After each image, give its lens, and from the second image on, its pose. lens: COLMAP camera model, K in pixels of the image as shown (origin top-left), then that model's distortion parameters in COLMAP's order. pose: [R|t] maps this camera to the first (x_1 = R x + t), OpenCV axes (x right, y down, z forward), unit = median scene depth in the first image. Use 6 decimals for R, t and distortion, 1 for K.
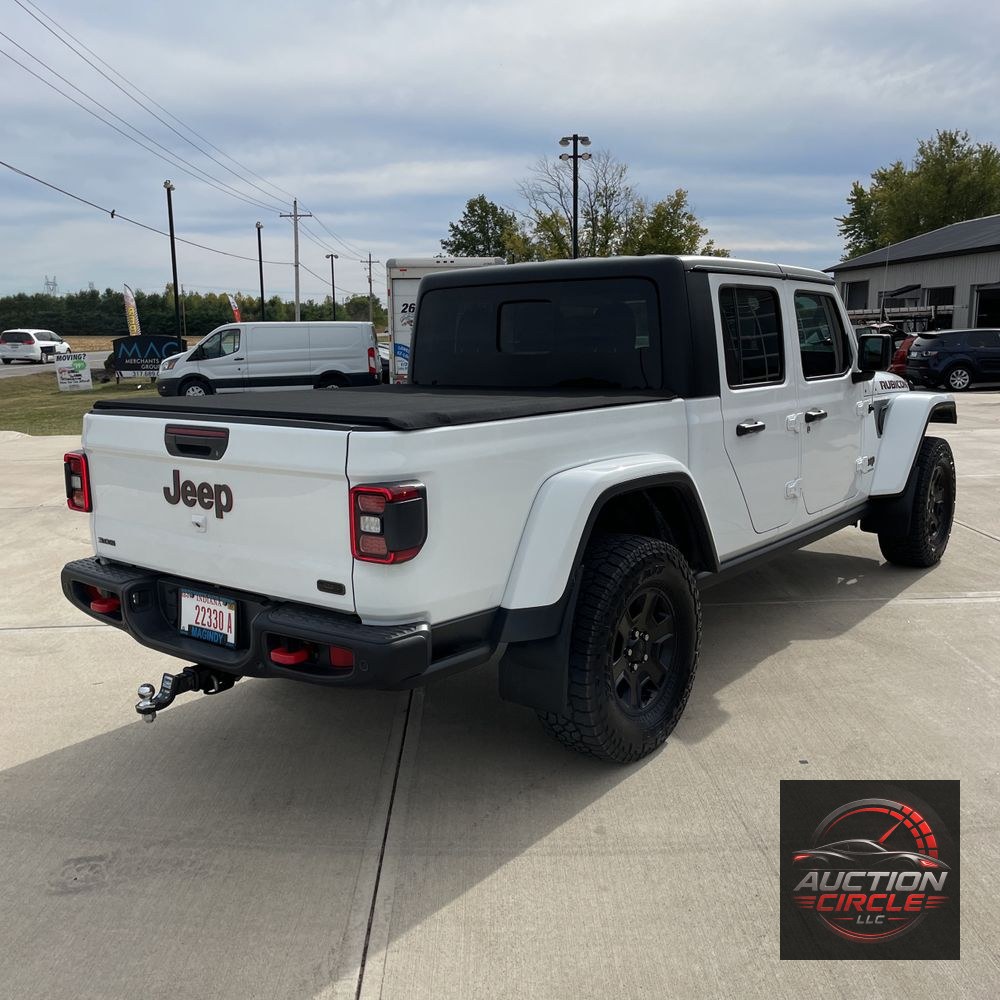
lens RADIAL K [[1015.4, 0, 503.0], [0, 1015.4, 482.9], [0, 0, 1]] dist [0.093685, -0.128660]
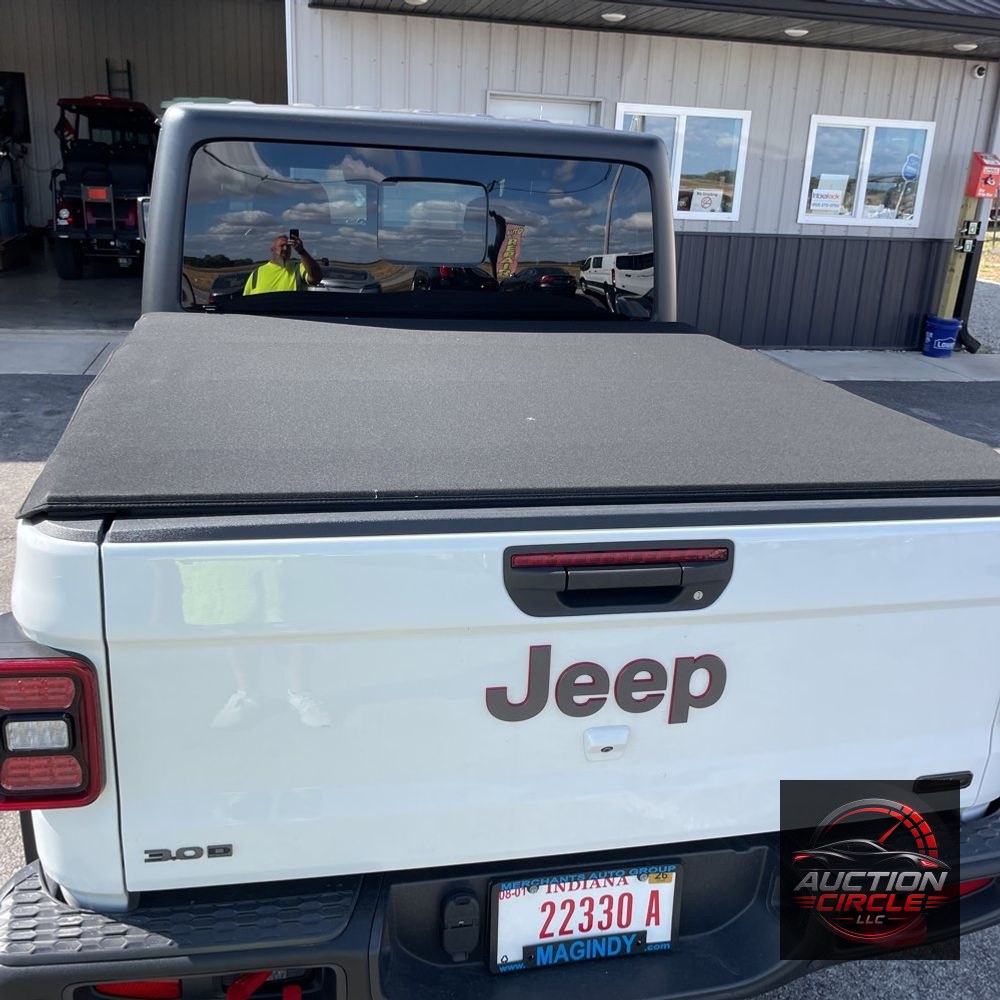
lens RADIAL K [[1005.6, 0, 486.7], [0, 1005.6, 496.3], [0, 0, 1]] dist [0.103746, -0.145325]
pose [[0.626967, -0.201062, 0.752653, -0.643921], [0.054206, 0.975039, 0.215316, -0.167544], [-0.777158, -0.094198, 0.622216, 0.764455]]
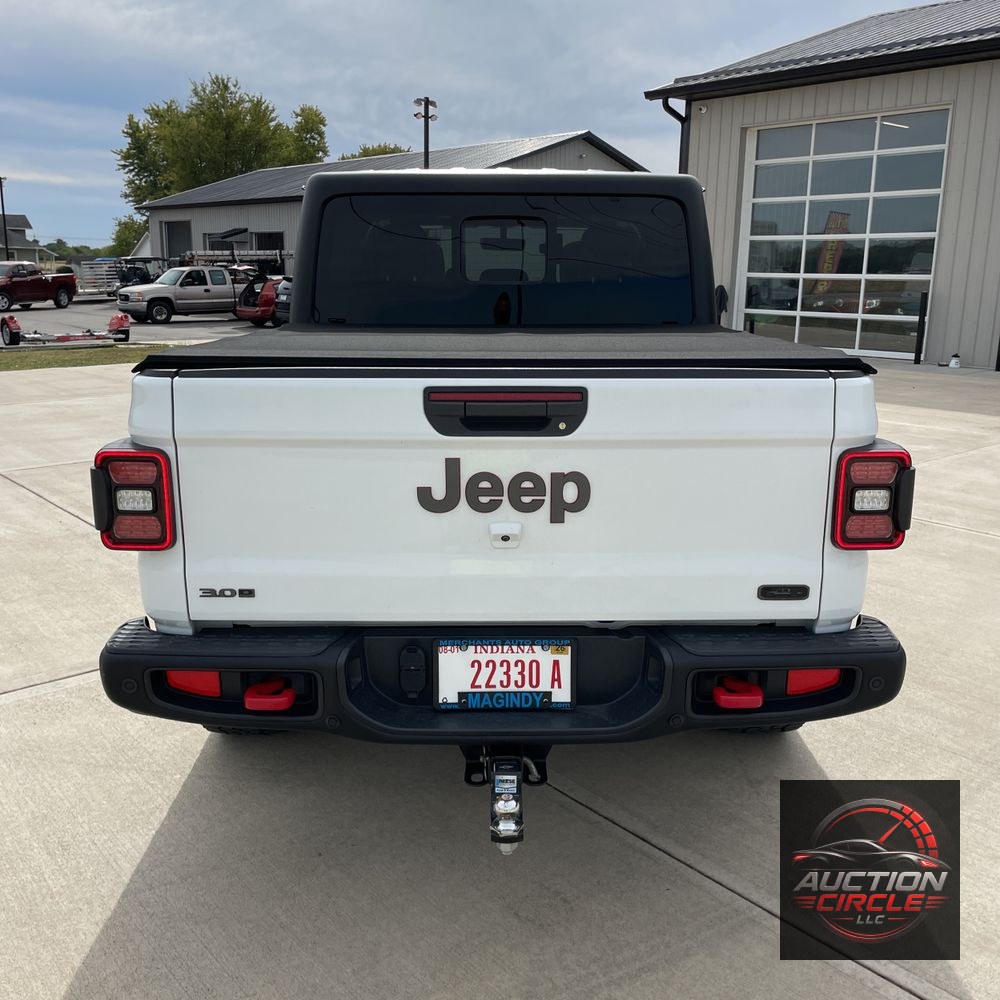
lens RADIAL K [[999.4, 0, 503.9], [0, 999.4, 494.4], [0, 0, 1]] dist [0.116713, -0.174043]
pose [[0.774777, -0.113440, 0.621974, -0.688625], [0.076575, 0.993366, 0.085789, -0.041563], [-0.627580, -0.018840, 0.778324, 0.497880]]
